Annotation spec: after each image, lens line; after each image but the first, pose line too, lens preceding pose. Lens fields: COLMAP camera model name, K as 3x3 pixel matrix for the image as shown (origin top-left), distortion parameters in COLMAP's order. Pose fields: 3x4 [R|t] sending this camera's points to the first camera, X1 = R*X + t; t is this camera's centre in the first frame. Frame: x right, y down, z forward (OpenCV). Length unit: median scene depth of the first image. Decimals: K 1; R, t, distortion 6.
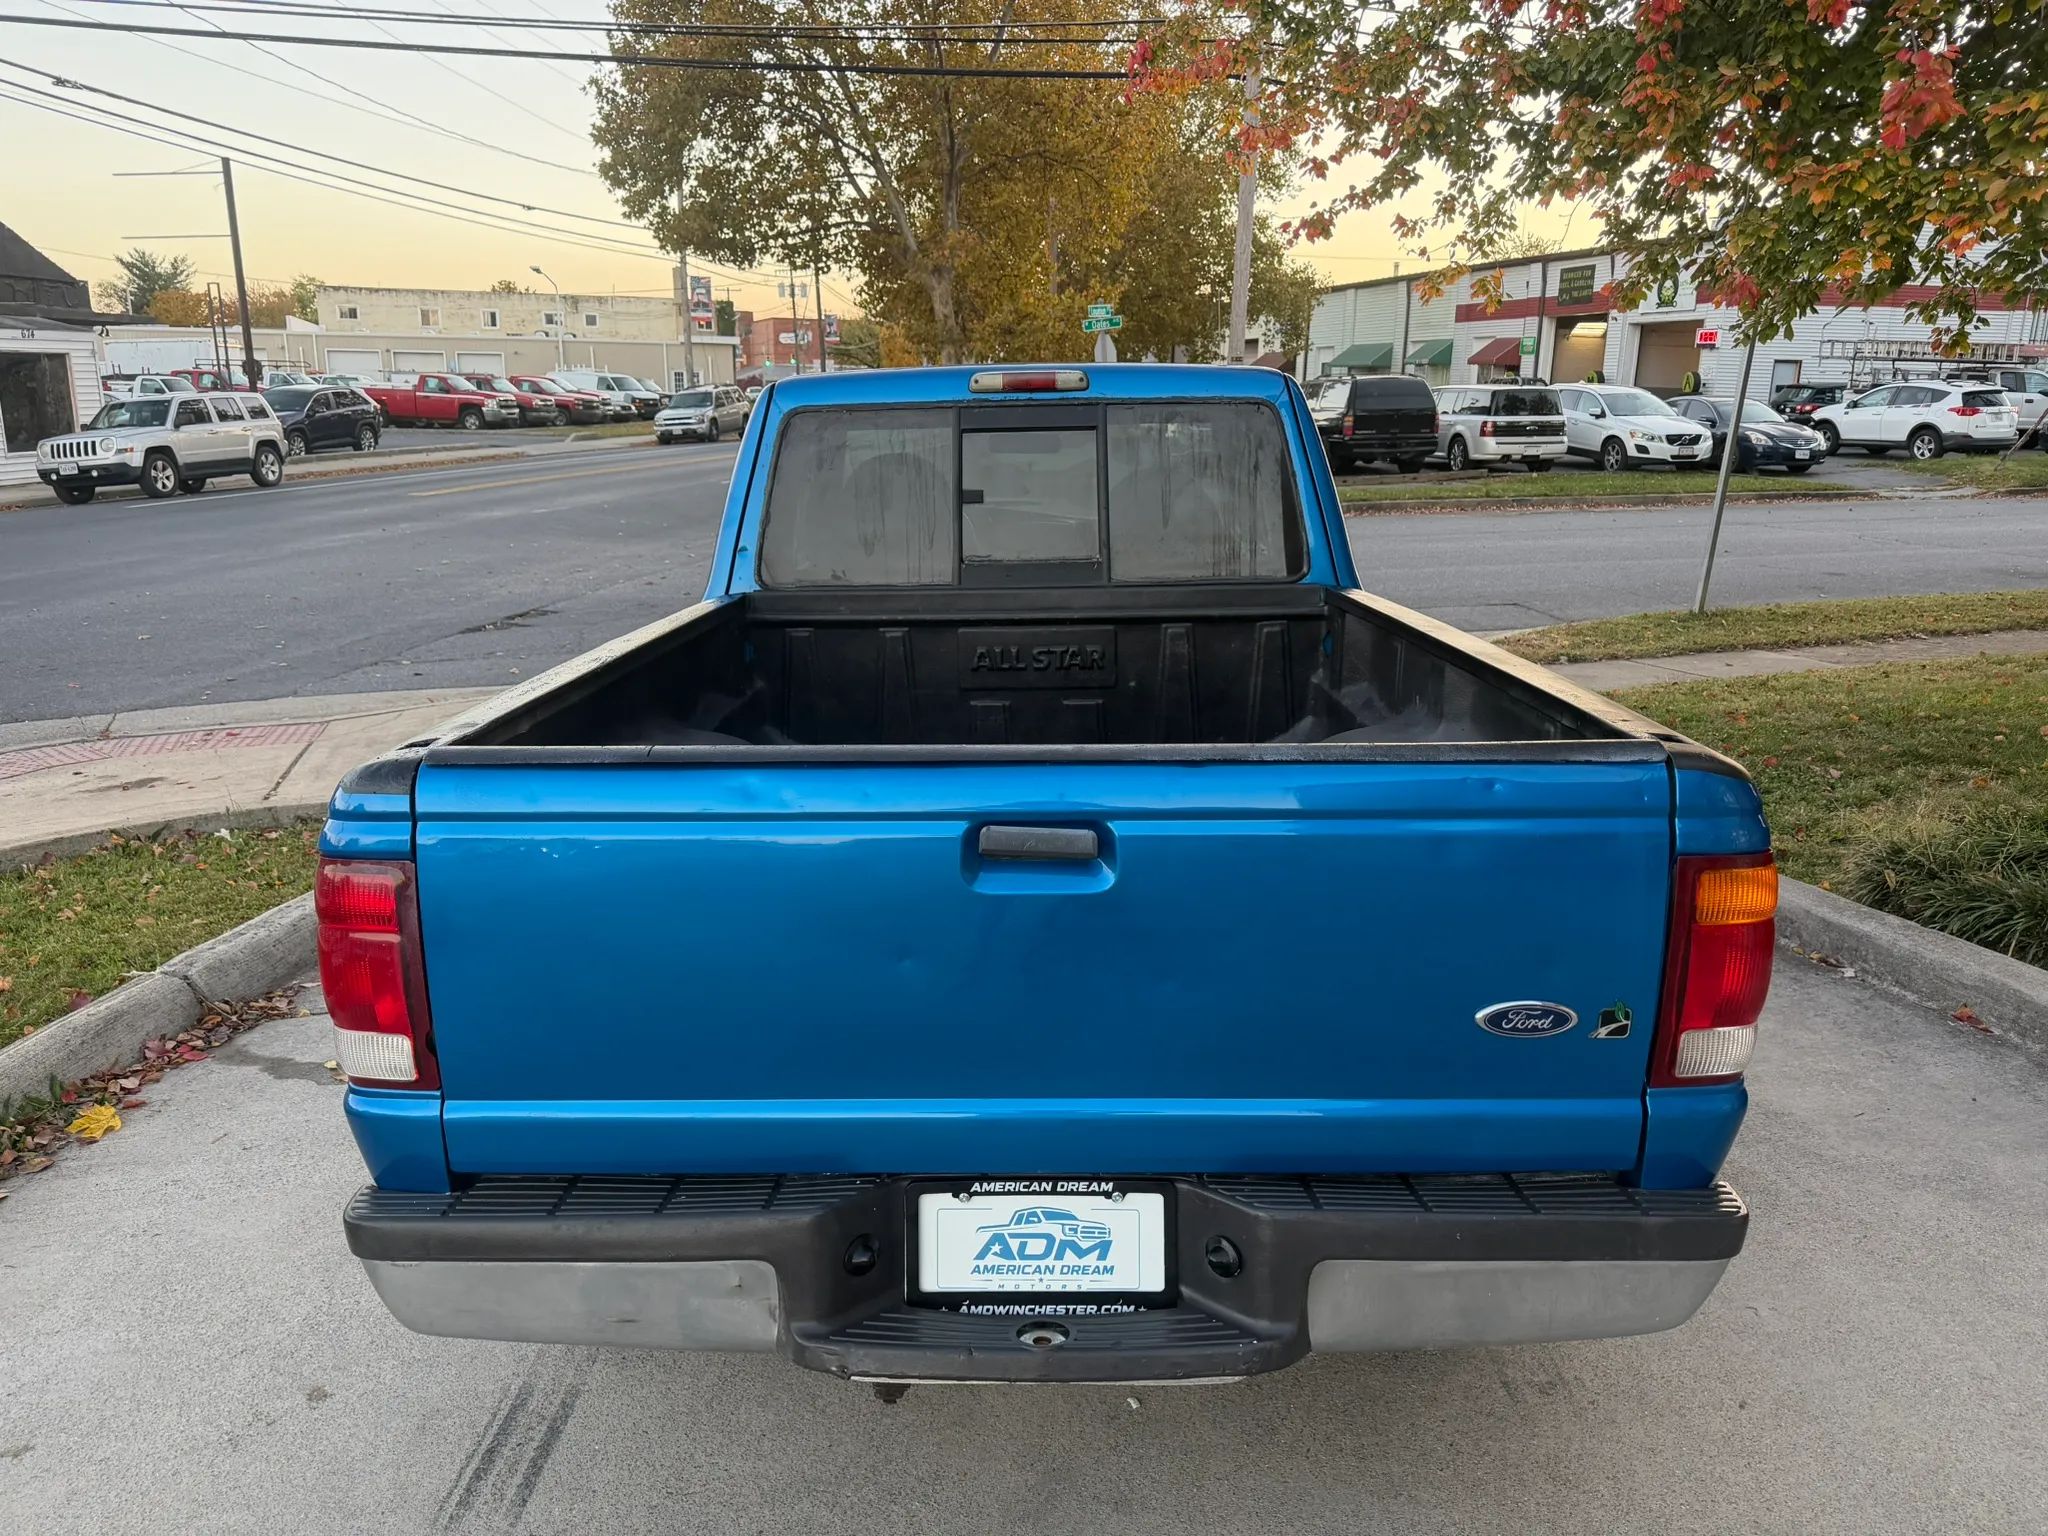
lens RADIAL K [[1430.2, 0, 1012.8], [0, 1430.2, 756.6], [0, 0, 1]] dist [0.037454, -0.046862]
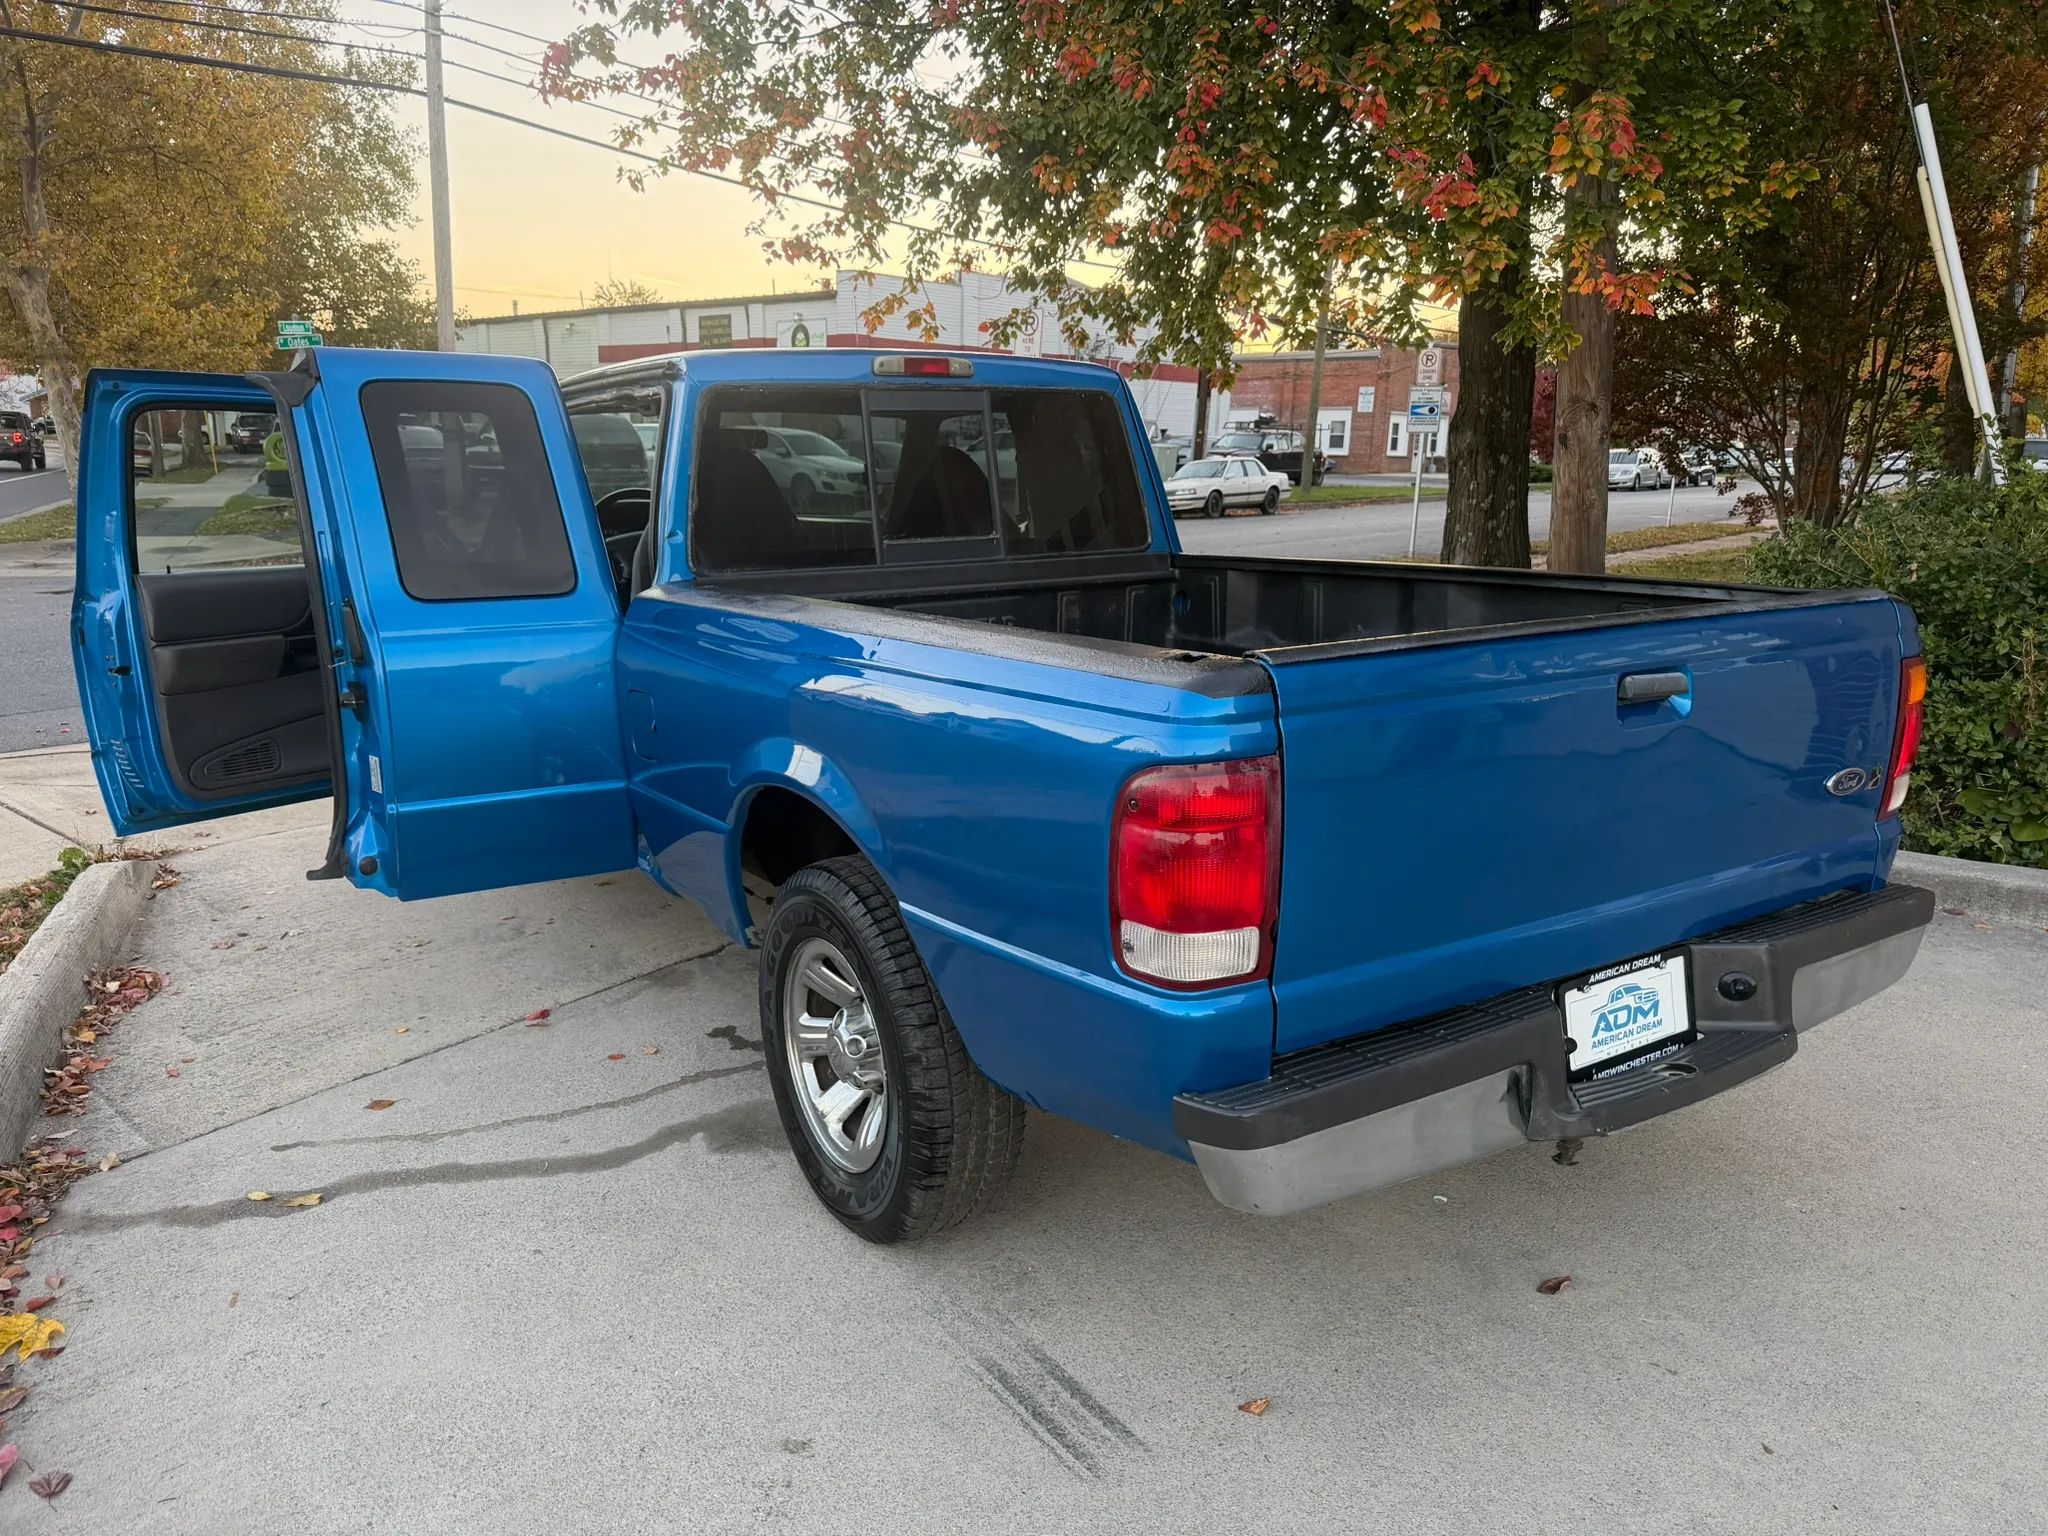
lens RADIAL K [[1434.4, 0, 1009.4], [0, 1434.4, 777.5], [0, 0, 1]] dist [0.025565, -0.042982]
pose [[0.835883, -0.113518, 0.537041, -0.292966], [0.121368, 0.992388, 0.020863, 0.011235], [-0.535321, 0.047741, 0.843298, 0.057744]]
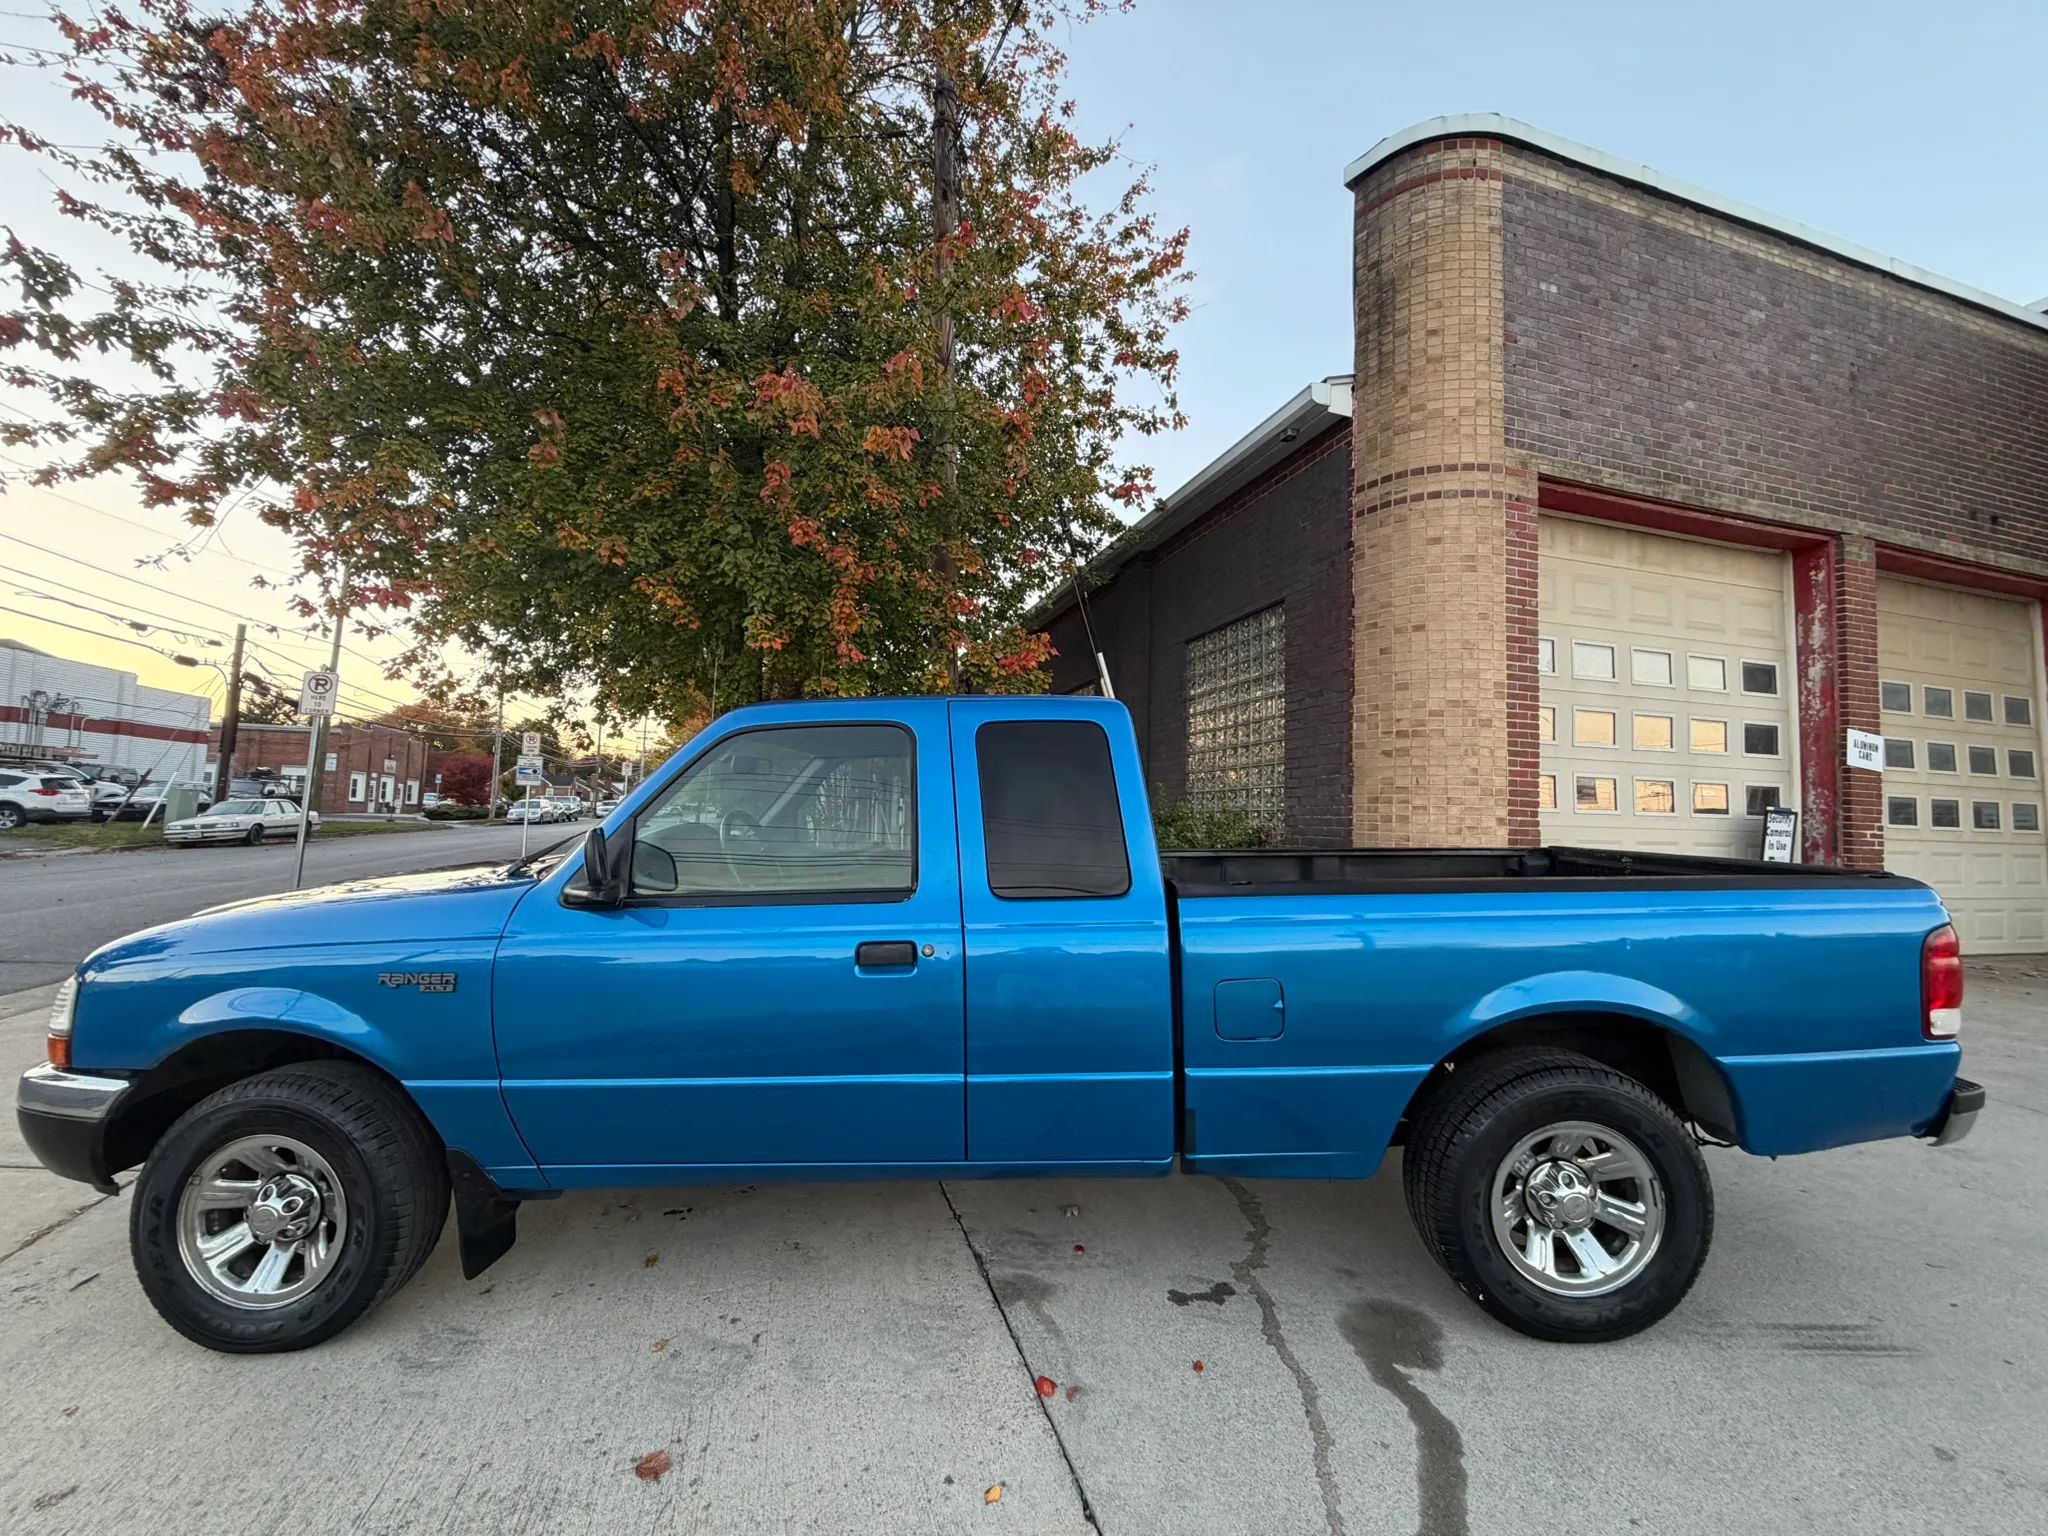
lens RADIAL K [[802.0, 0, 1020.9], [0, 802.0, 796.1], [0, 0, 1]] dist [-0.001282, -0.000352]
pose [[0.001256, 0.024641, 0.999696, -0.437396], [0.218417, 0.975553, -0.024320, -0.102285], [-0.975855, 0.218381, -0.004157, 0.608338]]
